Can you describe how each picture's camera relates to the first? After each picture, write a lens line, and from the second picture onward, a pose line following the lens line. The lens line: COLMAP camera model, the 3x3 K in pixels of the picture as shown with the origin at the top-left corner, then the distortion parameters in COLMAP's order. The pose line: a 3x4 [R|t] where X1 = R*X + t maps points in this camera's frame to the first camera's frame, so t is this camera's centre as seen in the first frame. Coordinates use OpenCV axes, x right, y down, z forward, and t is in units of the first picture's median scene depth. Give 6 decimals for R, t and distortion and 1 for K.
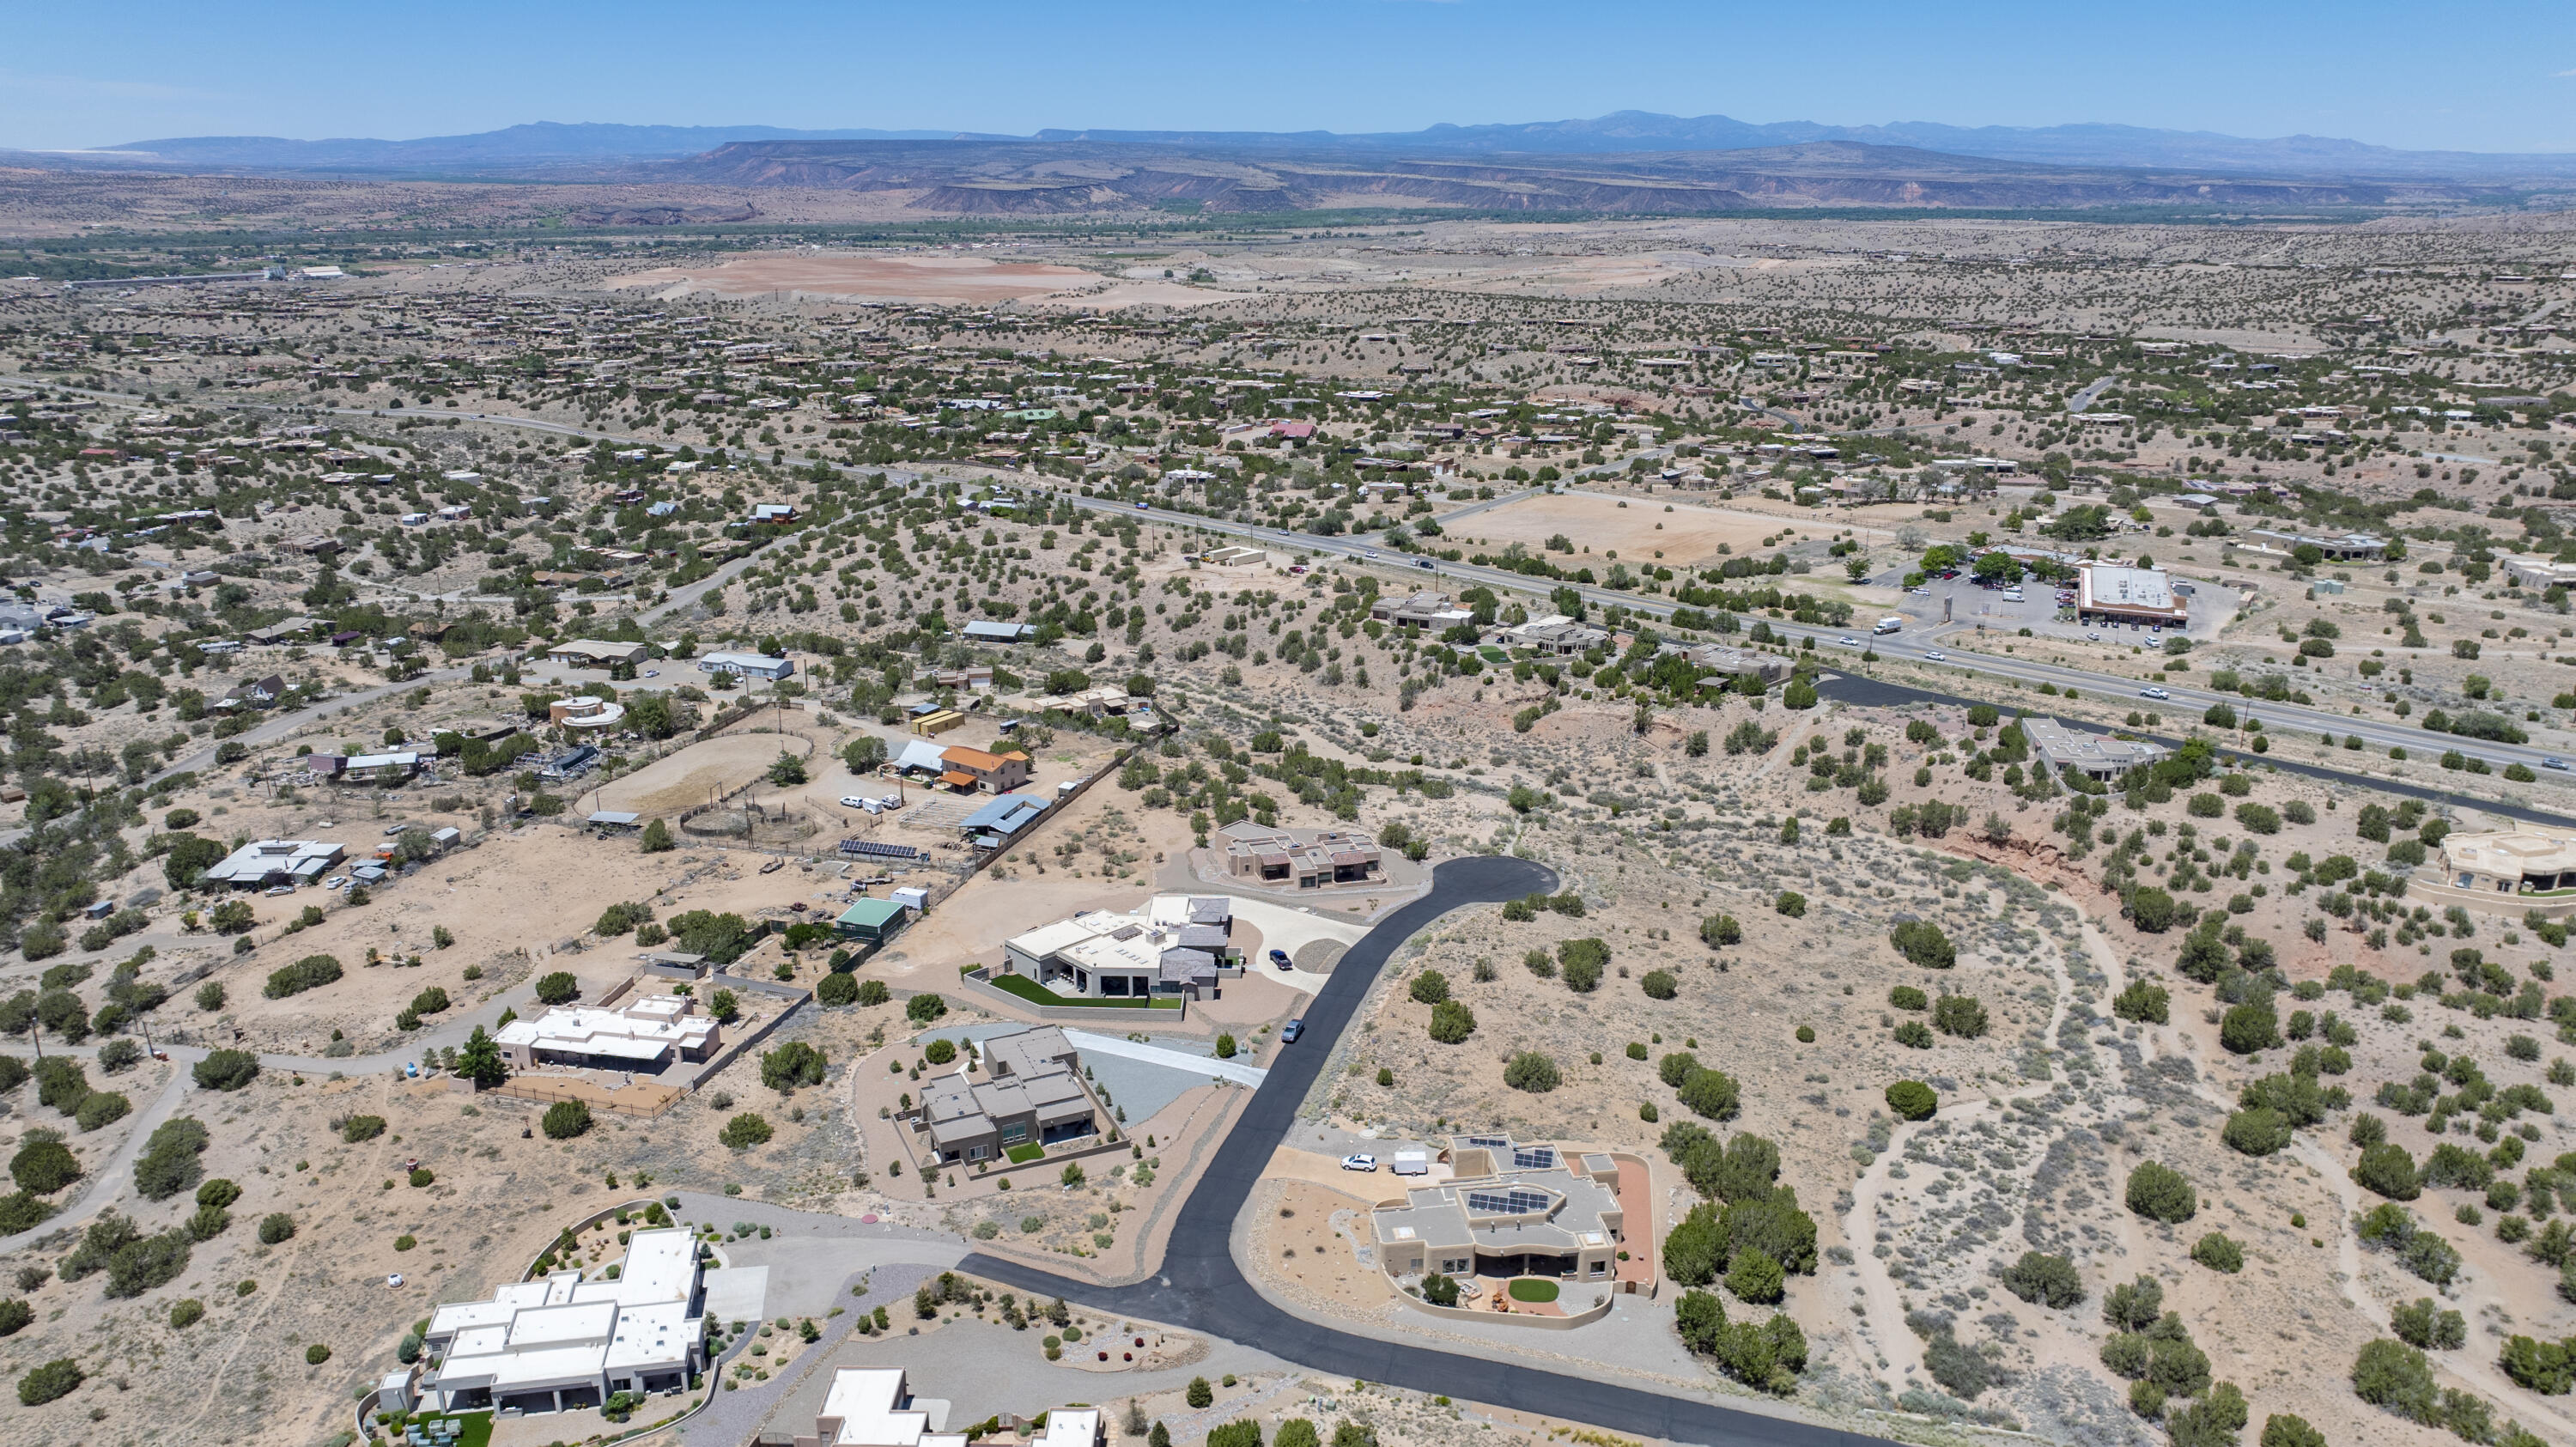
lens RADIAL K [[1869.9, 0, 1298.8], [0, 1869.9, 712.5], [0, 0, 1]] dist [-0.012530, -0.031863]
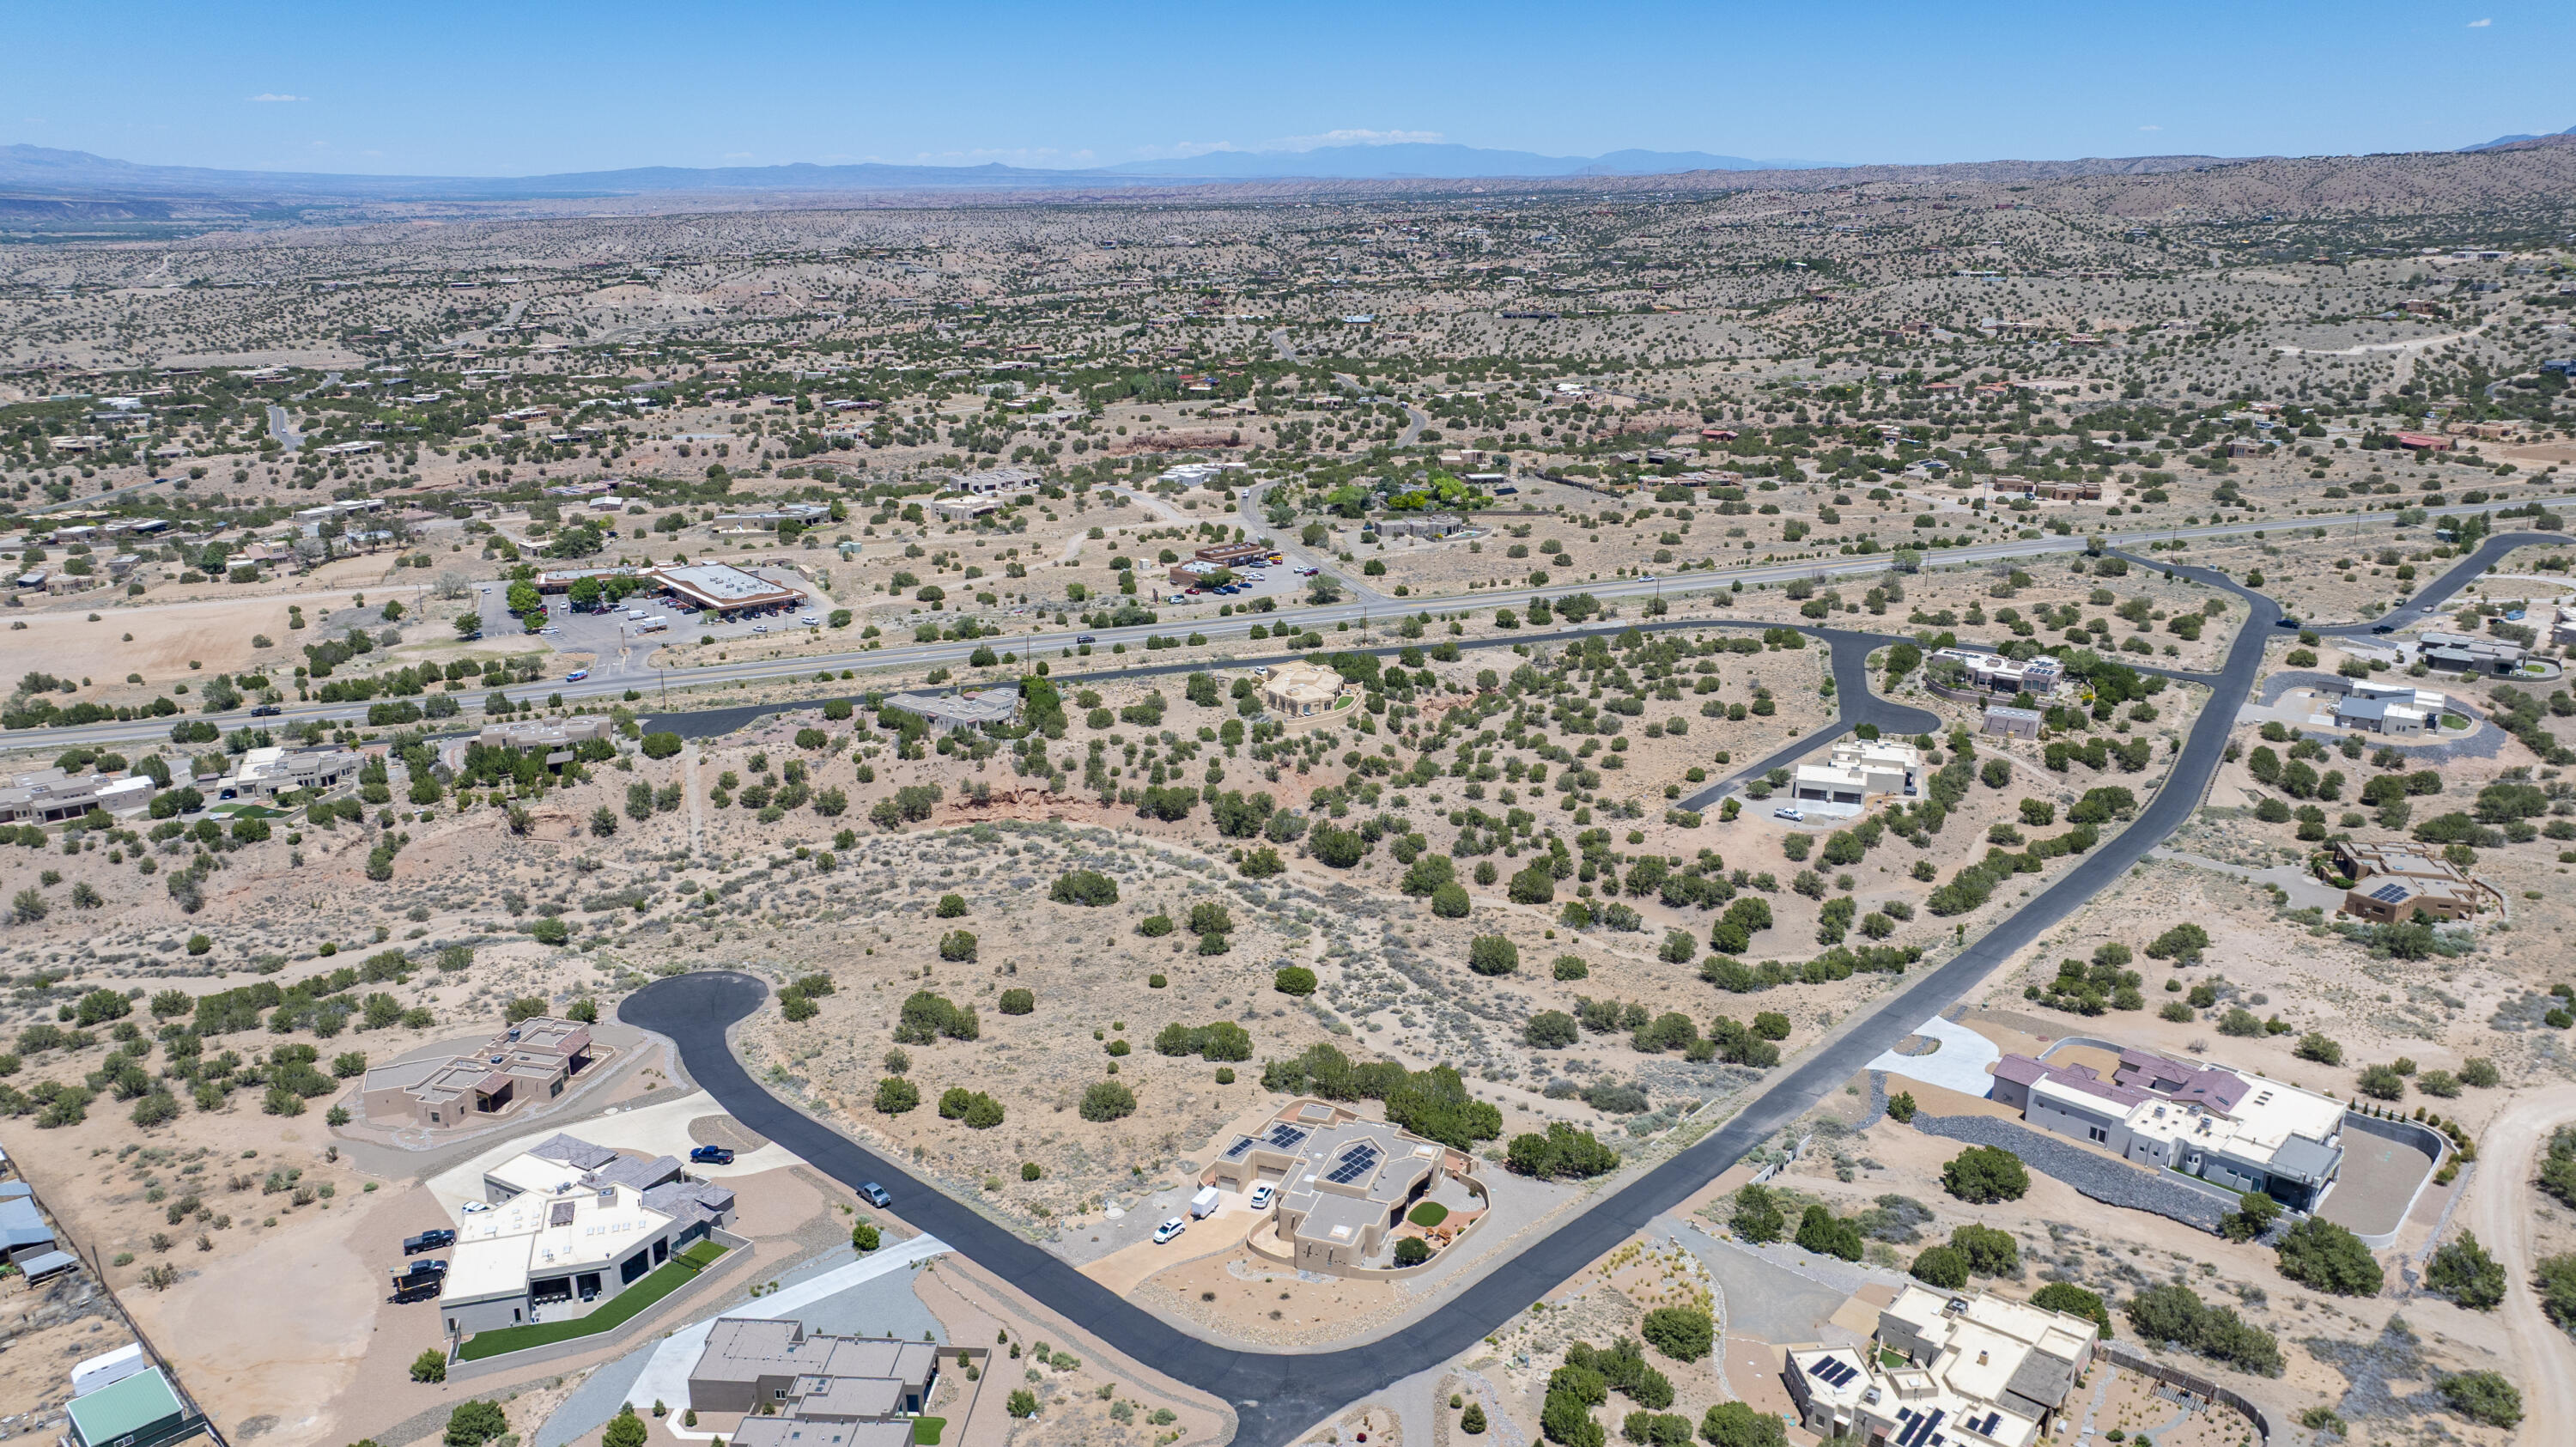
lens RADIAL K [[1829.8, 0, 1349.9], [0, 1829.8, 718.7], [0, 0, 1]] dist [-0.003463, -0.047563]
pose [[0.447856, -0.258042, 0.856060, -0.447351], [0.255693, 0.954426, 0.153924, -0.089916], [-0.856765, 0.149953, 0.493425, 0.274678]]
